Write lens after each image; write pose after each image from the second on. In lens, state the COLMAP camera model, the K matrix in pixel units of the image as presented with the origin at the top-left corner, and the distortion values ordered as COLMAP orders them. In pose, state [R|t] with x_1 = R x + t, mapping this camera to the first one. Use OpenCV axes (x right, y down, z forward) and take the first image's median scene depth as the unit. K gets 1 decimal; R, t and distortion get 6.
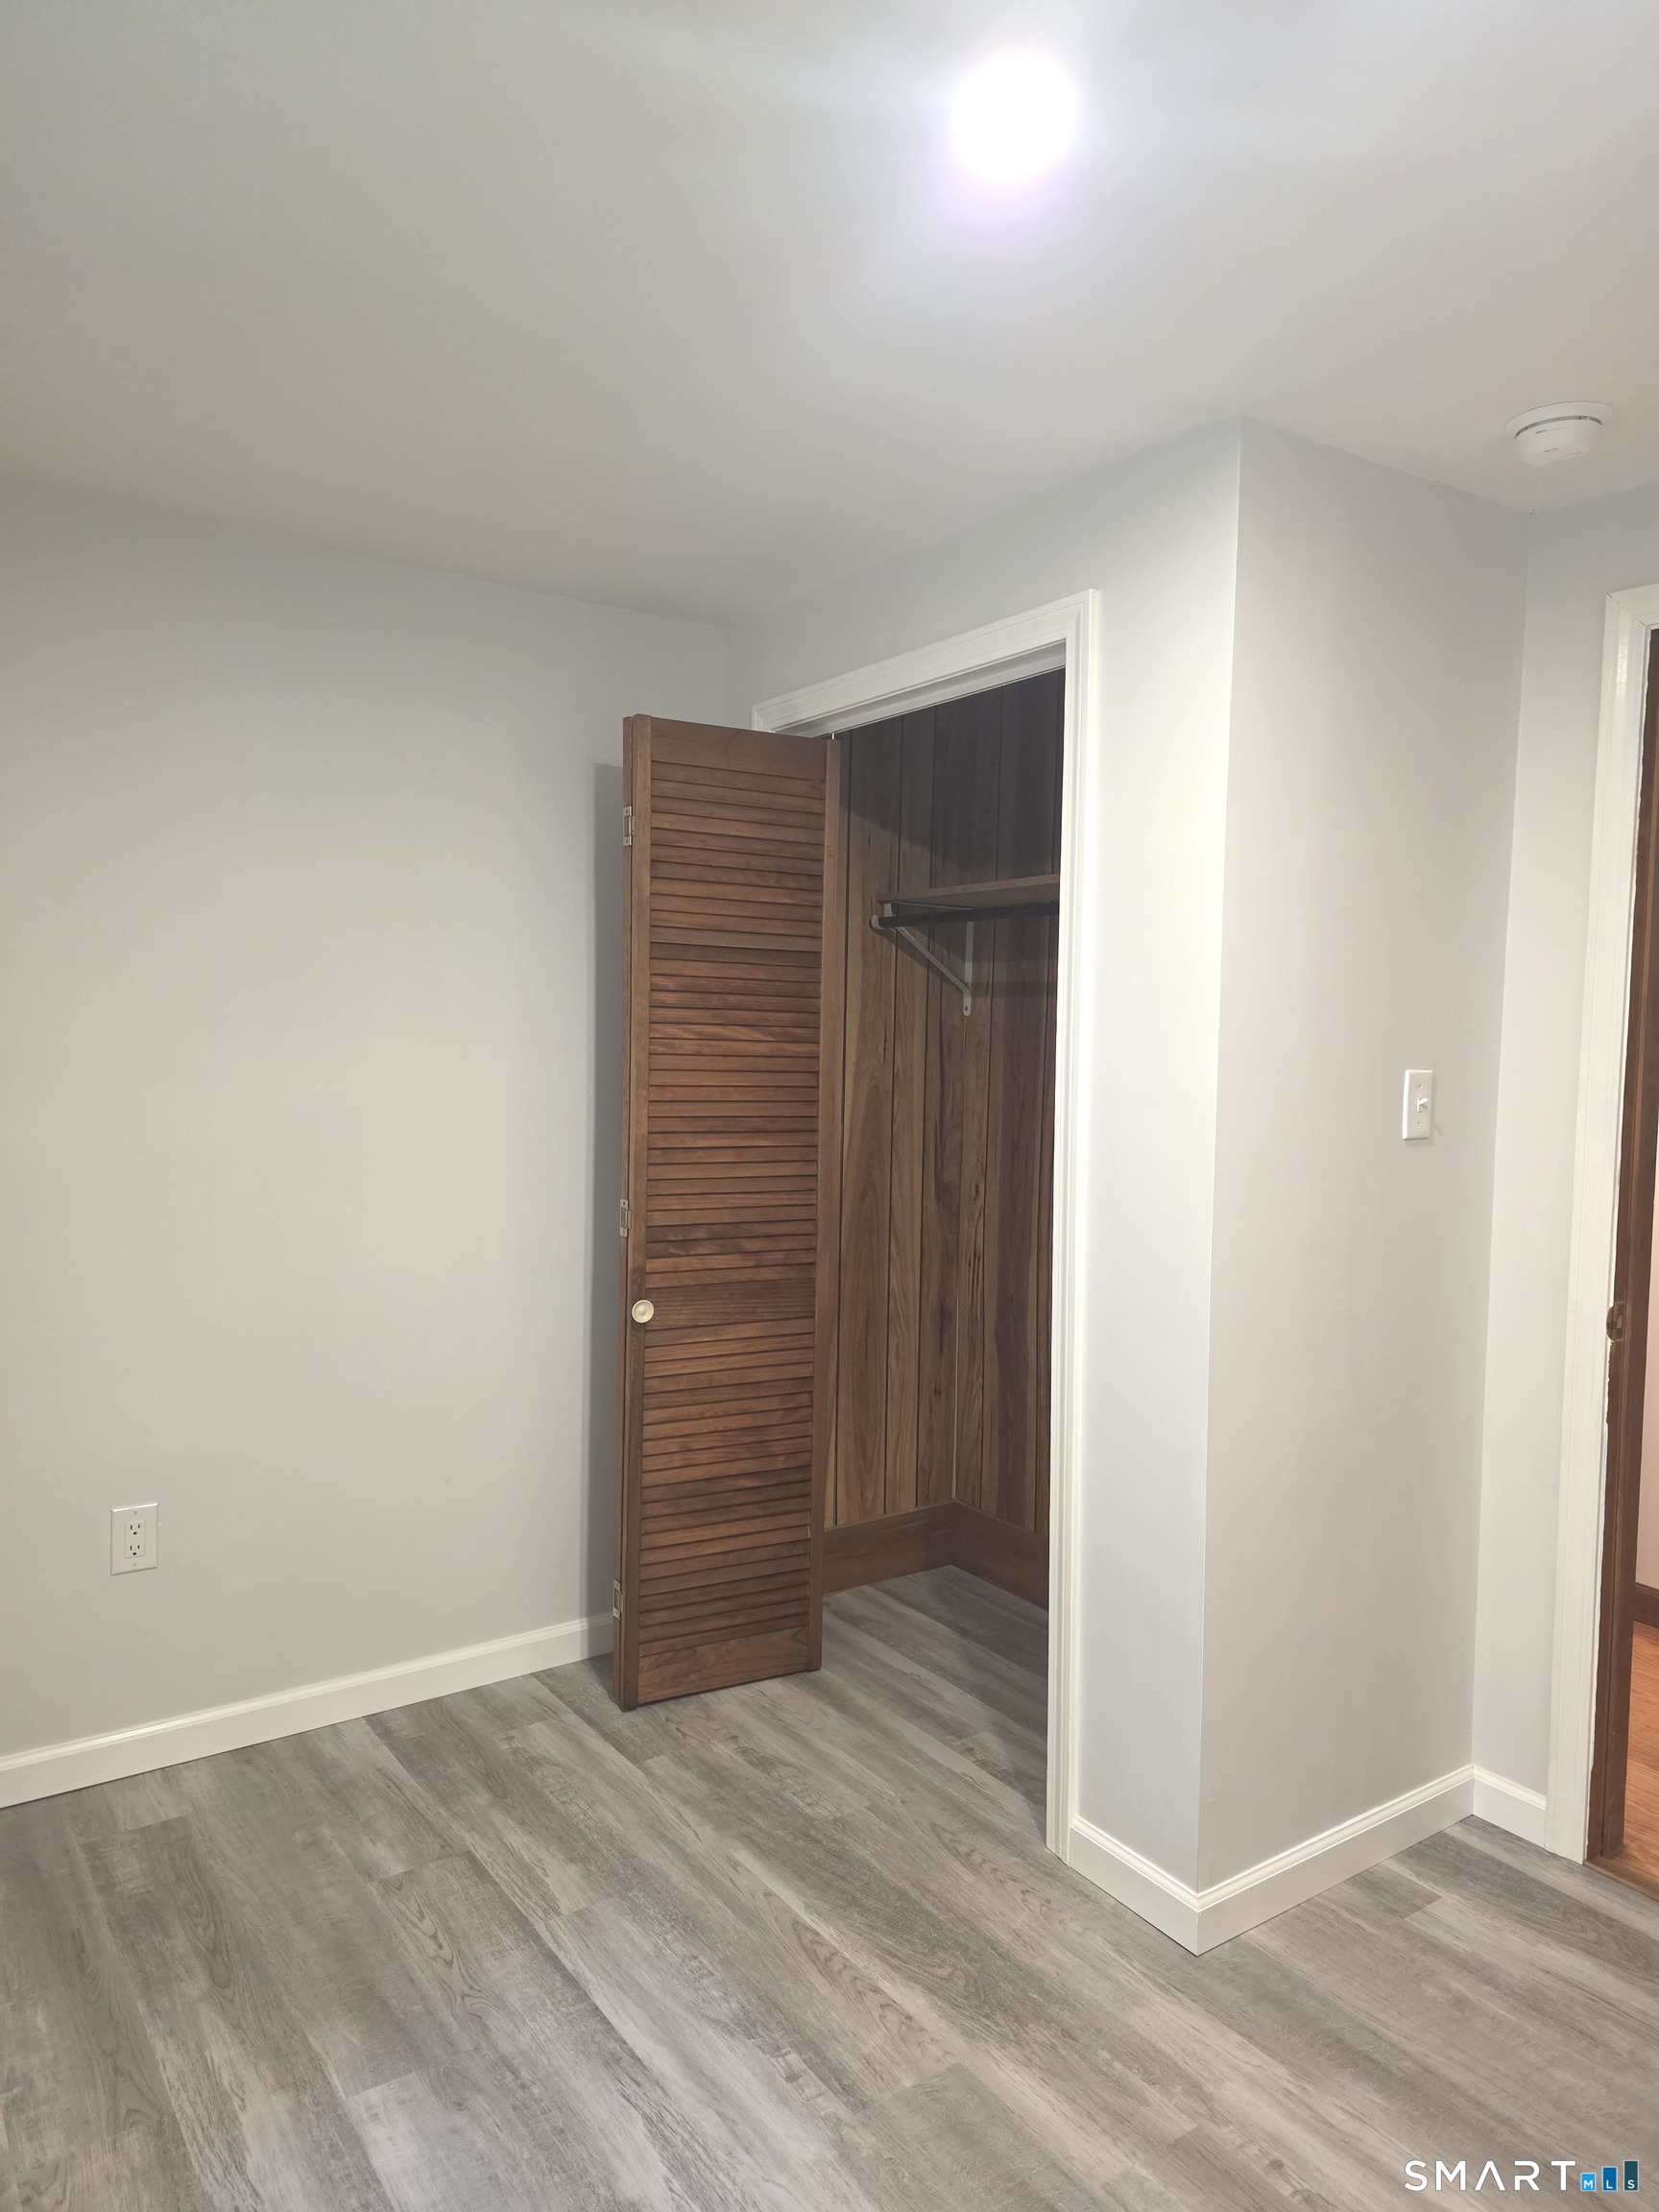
lens RADIAL K [[1482.7, 0, 829.5], [0, 1482.7, 1106.0], [0, 0, 1]] dist [0.044625, -0.022754]
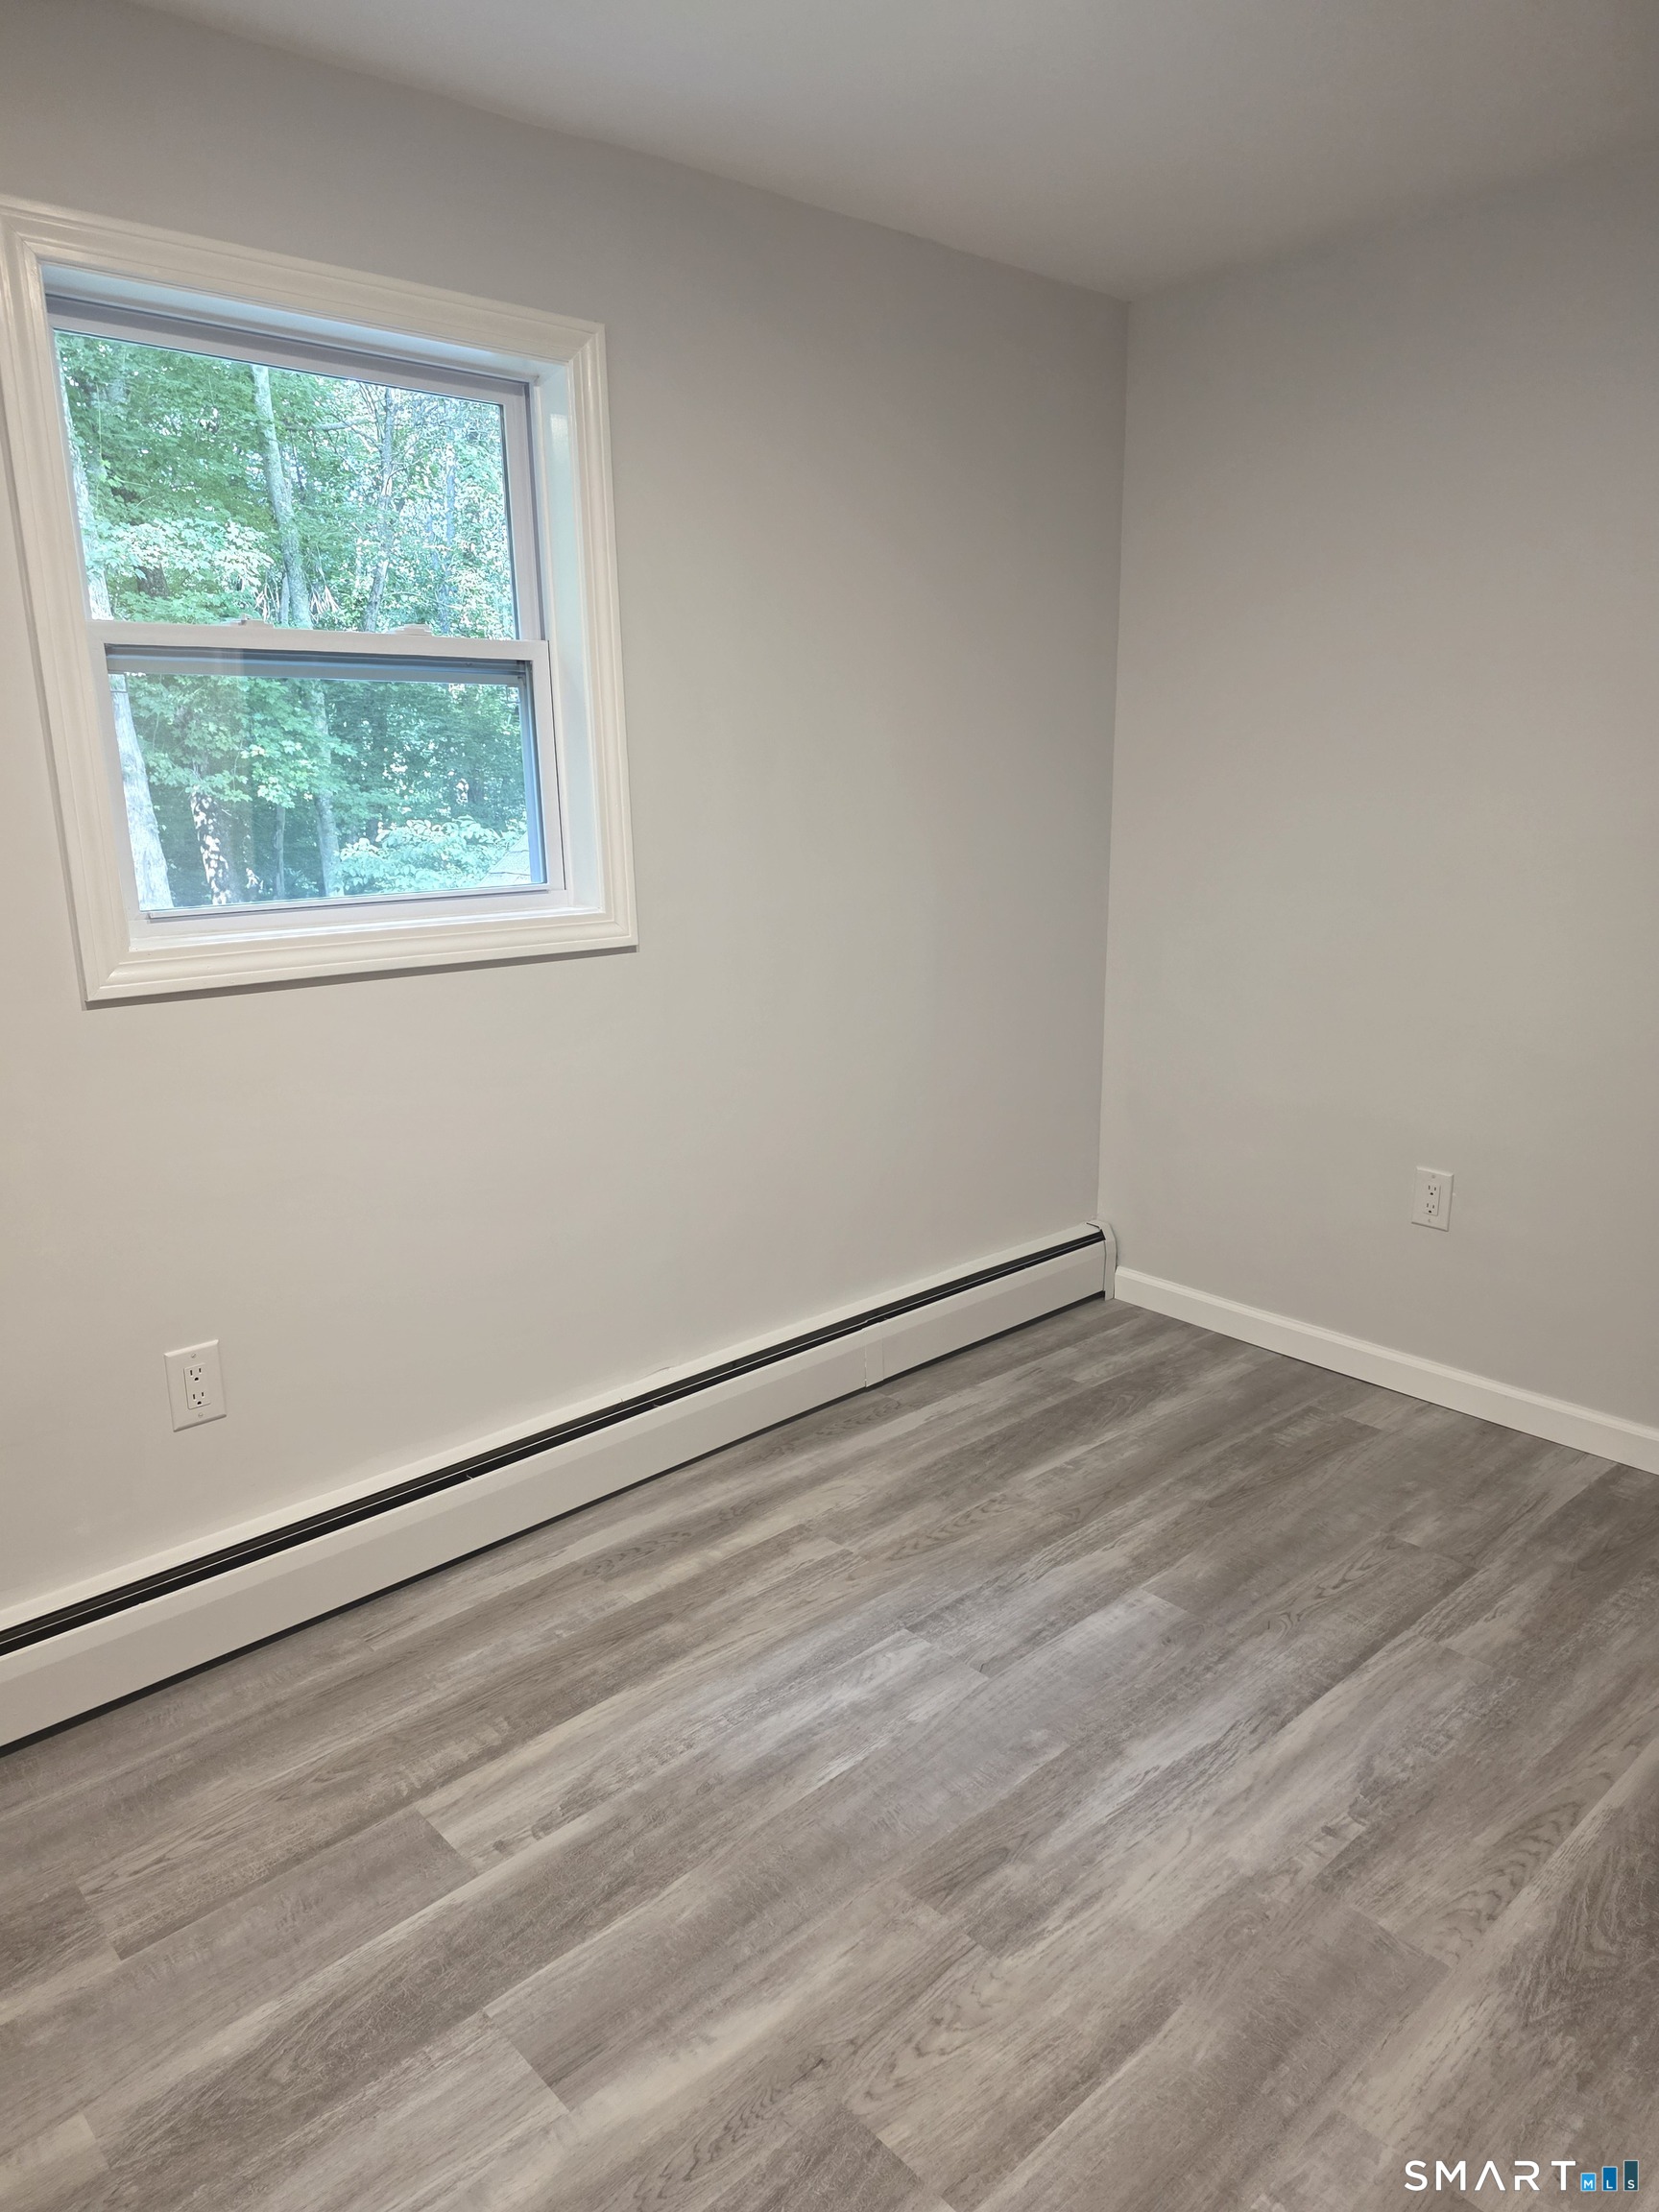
lens RADIAL K [[1482.7, 0, 829.5], [0, 1482.7, 1106.0], [0, 0, 1]] dist [0.044625, -0.022754]
pose [[0.138235, 0.210084, -0.967861, 0.717526], [-0.043772, 0.977585, 0.205943, 0.012026], [0.989432, 0.013896, 0.144332, 0.512314]]
